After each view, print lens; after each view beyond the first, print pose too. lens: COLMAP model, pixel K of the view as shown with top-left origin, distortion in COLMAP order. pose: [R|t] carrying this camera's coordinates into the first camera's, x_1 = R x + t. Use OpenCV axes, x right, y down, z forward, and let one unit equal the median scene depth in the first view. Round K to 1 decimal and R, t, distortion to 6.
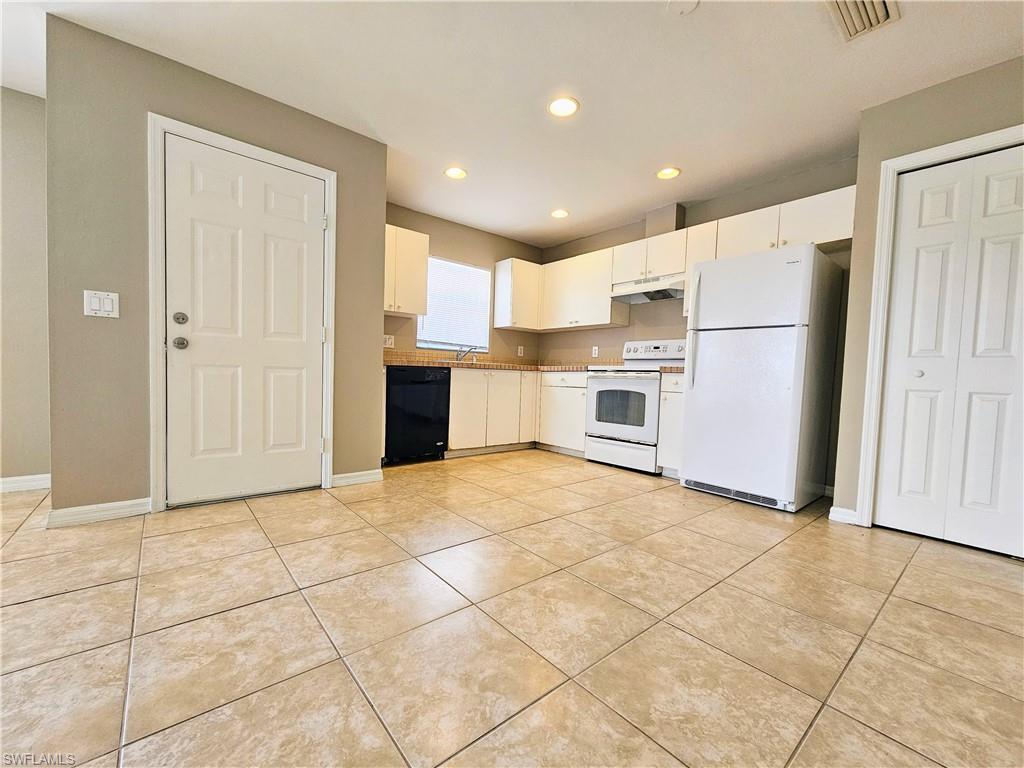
lens RADIAL K [[418.8, 0, 517.3], [0, 418.8, 394.5], [0, 0, 1]] dist [-0.000331, 0.002672]
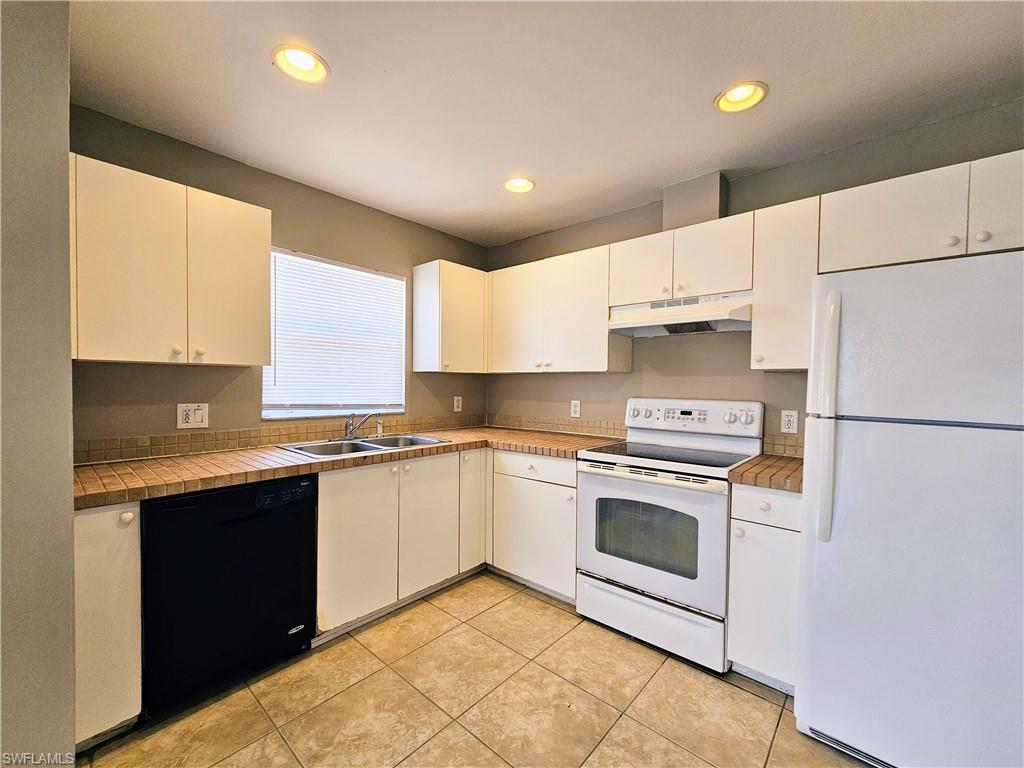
lens RADIAL K [[418.8, 0, 520.5], [0, 418.8, 395.2], [0, 0, 1]] dist [-0.000331, 0.002672]
pose [[0.988200, -0.025696, 0.151000, 0.010650], [0.027670, 0.999557, -0.010987, -0.188185], [-0.150651, 0.015036, 0.988473, 0.605532]]
